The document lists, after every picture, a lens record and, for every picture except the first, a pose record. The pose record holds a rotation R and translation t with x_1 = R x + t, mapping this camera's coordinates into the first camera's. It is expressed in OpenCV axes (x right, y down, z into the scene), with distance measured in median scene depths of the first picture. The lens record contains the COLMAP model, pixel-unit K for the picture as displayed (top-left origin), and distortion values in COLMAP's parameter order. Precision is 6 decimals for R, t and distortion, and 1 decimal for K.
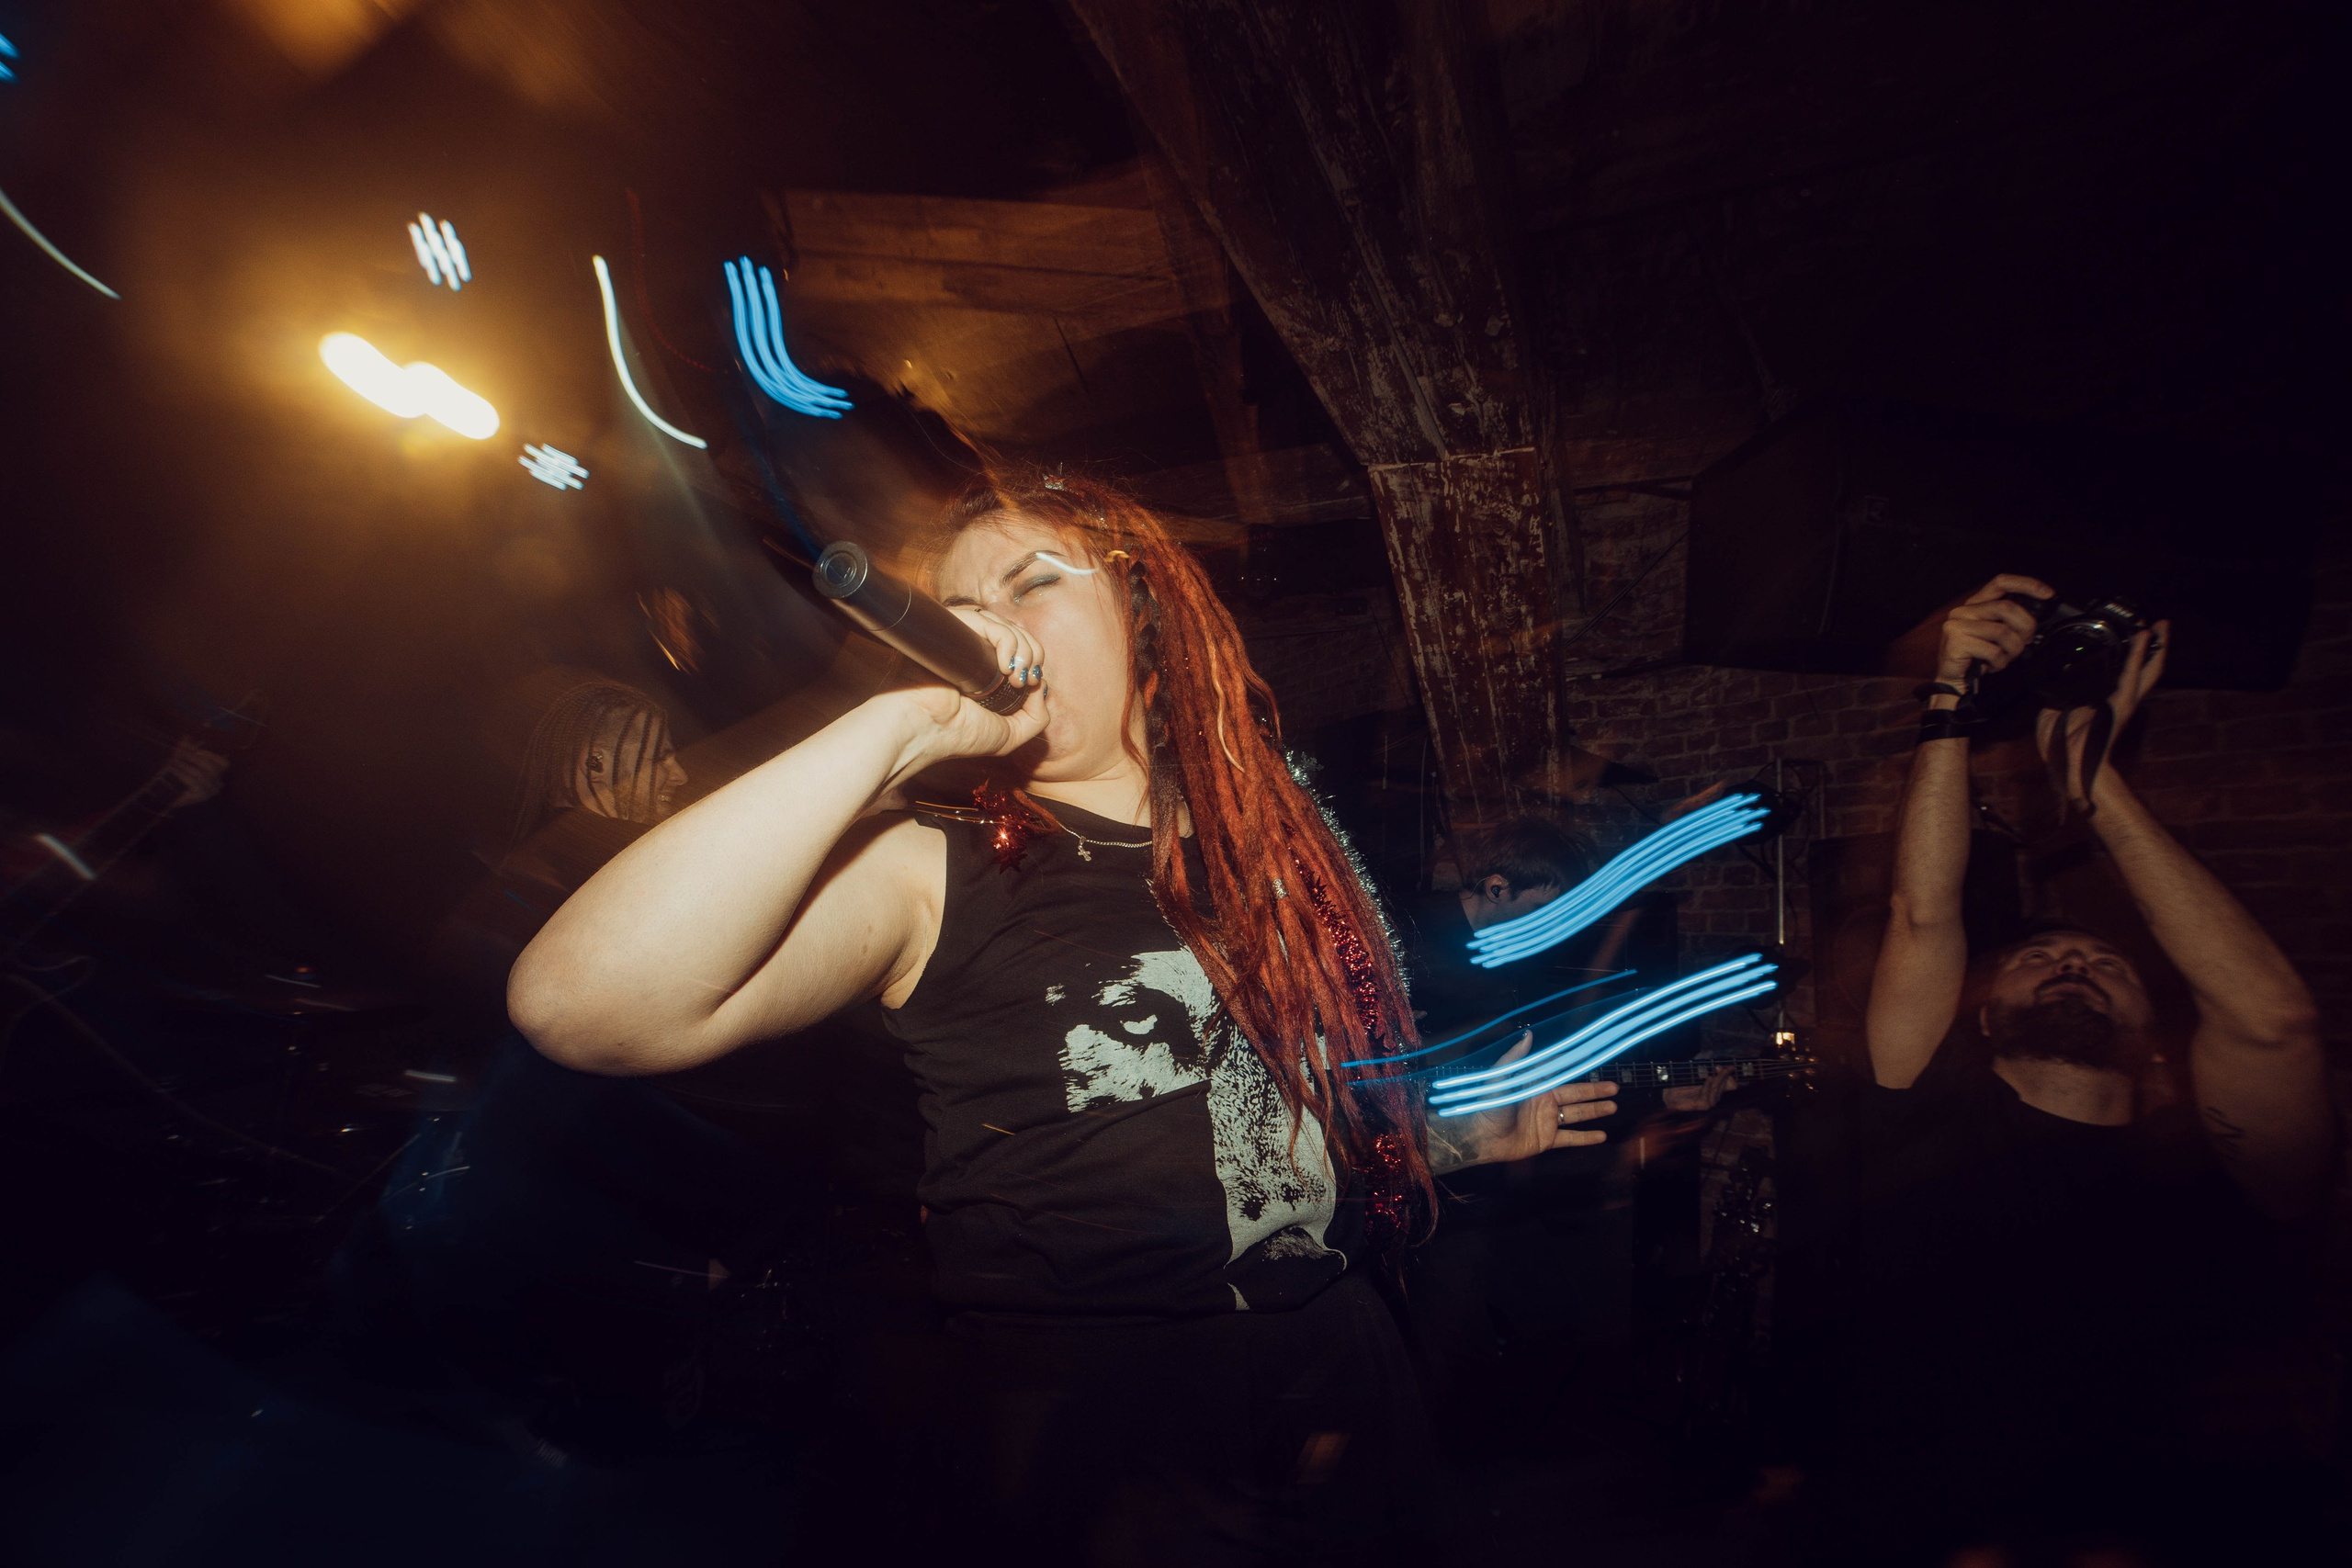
lens RADIAL K [[974.9, 0, 1153.9], [0, 974.9, 782.9], [0, 0, 1]] dist [-0.104946, 0.037484]
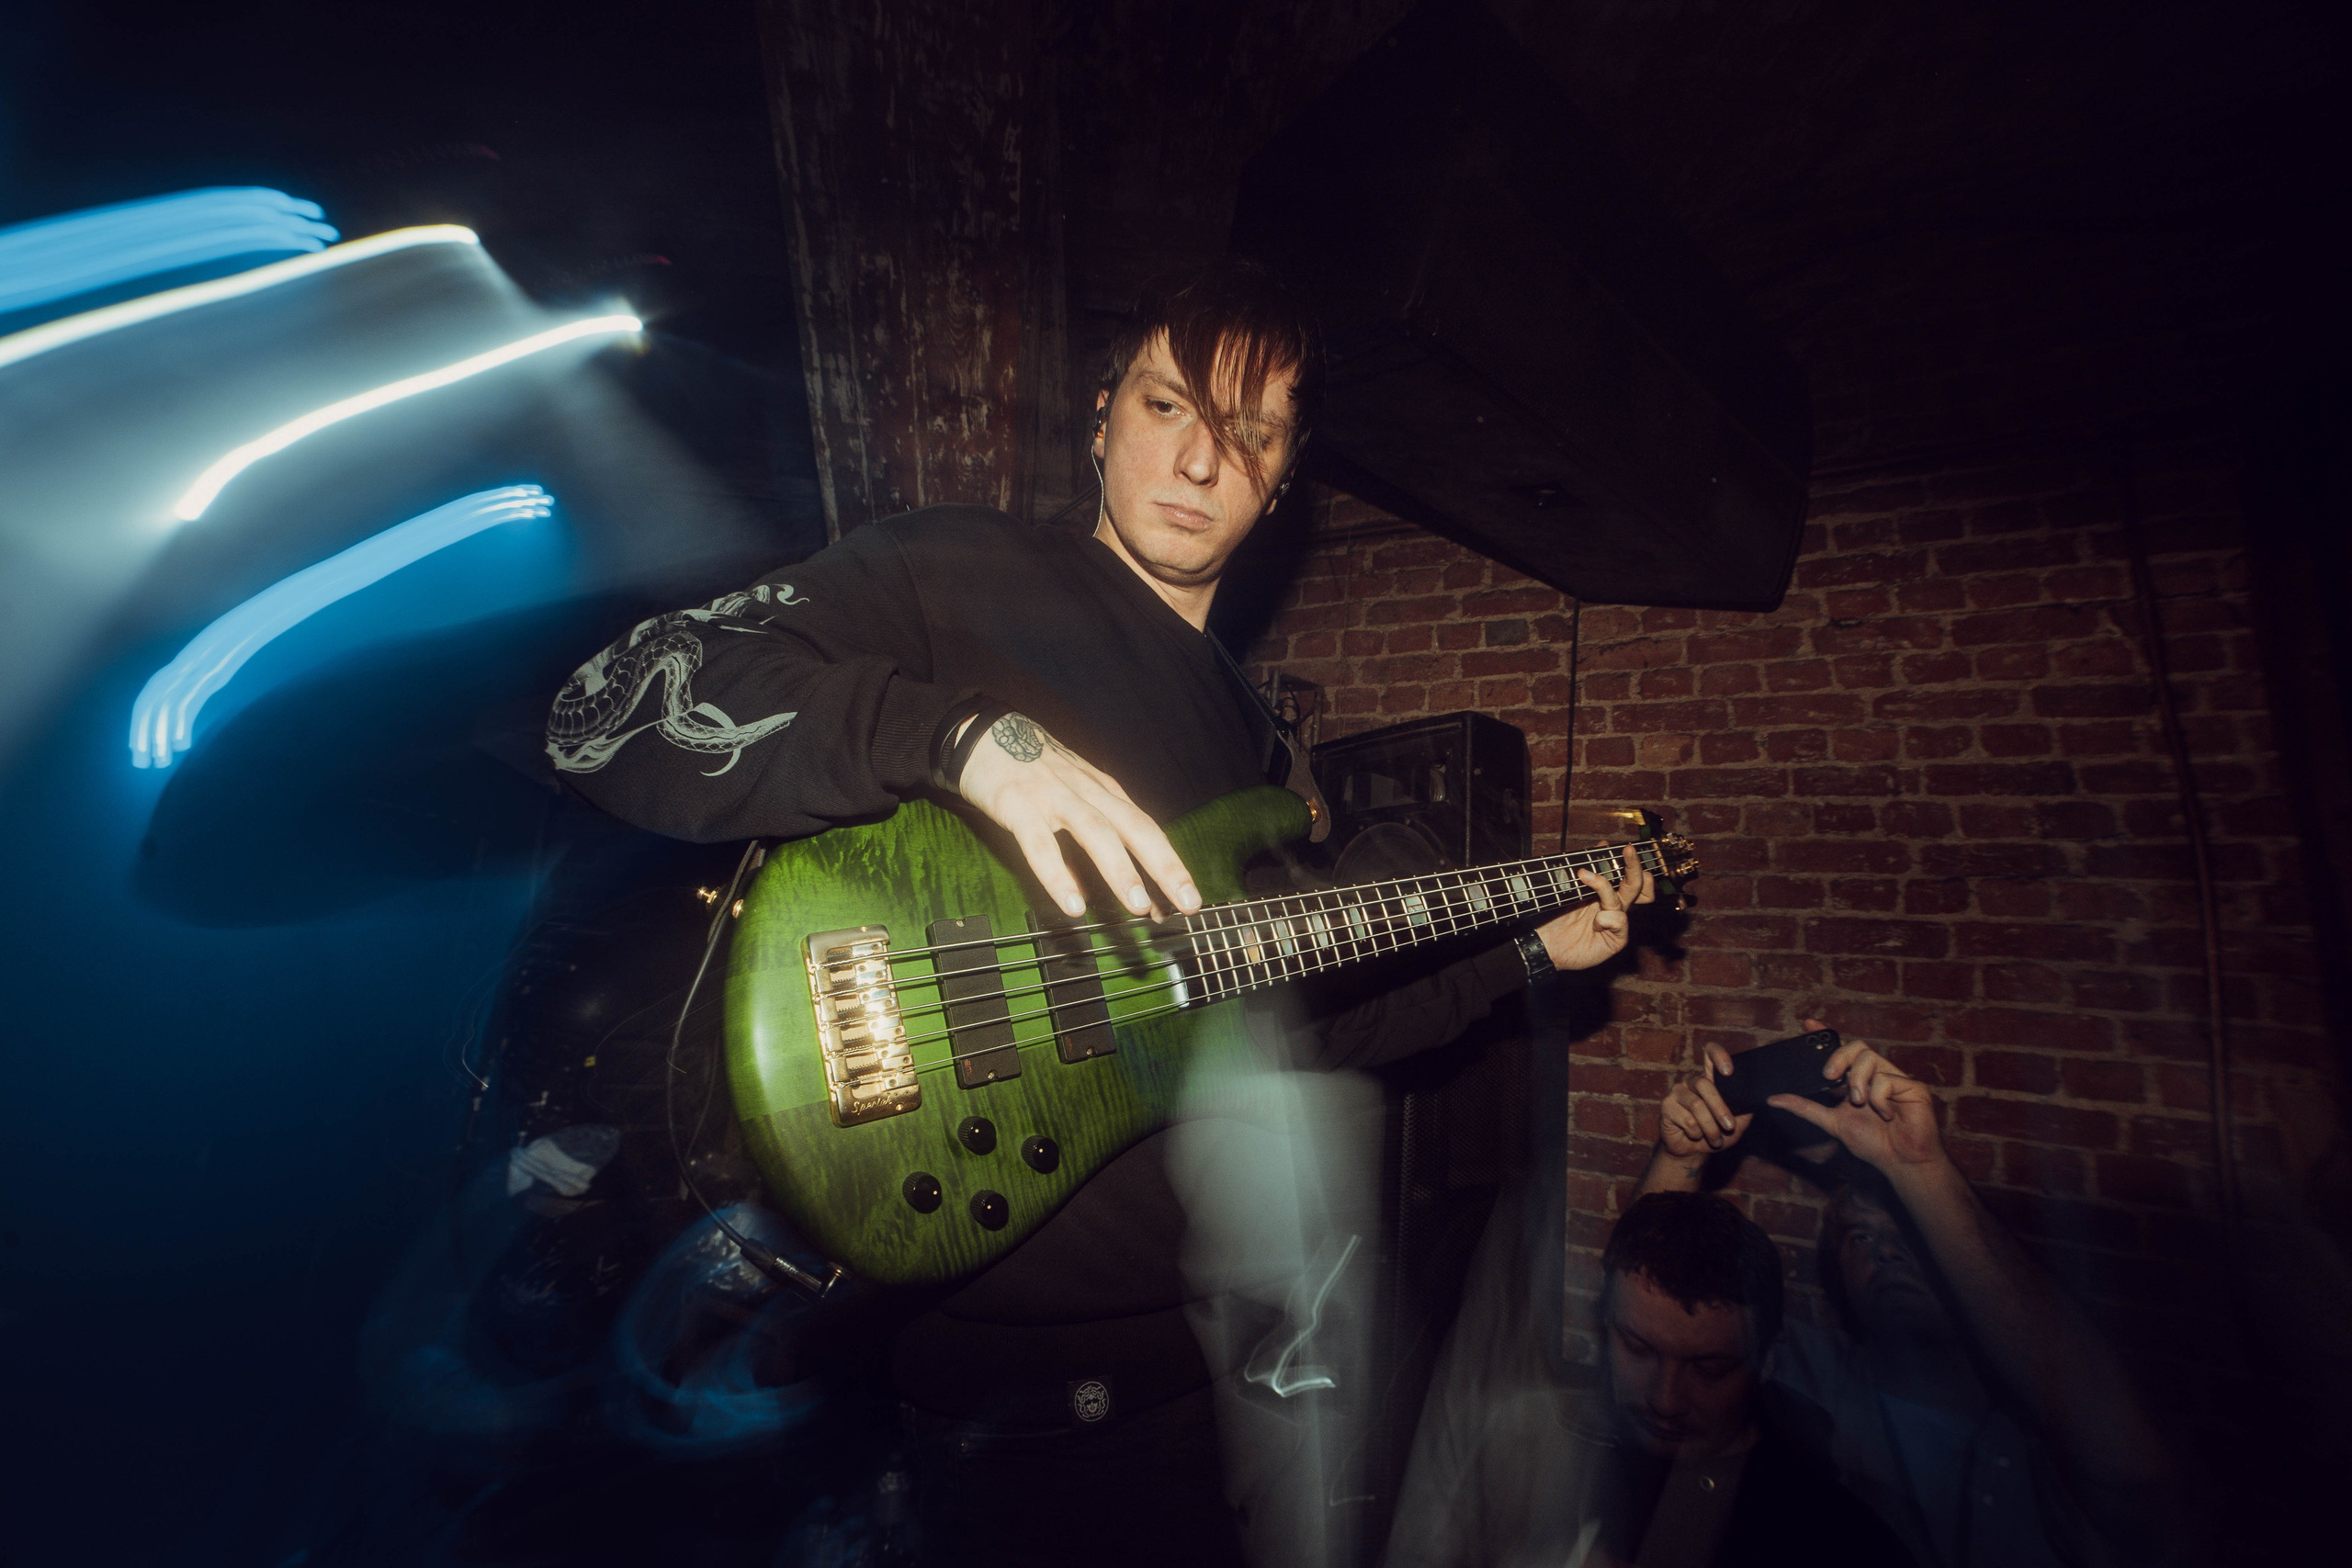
lens RADIAL K [[957.5, 0, 1176.2], [0, 957.5, 784.7], [0, 0, 1]] dist [-0.120606, 0.051960]
pose [[0.853306, 0.131848, 0.504464, 0.219518], [-0.116341, 0.991254, -0.062284, 0.150503], [-0.508265, -0.005543, 0.861183, 0.384044]]
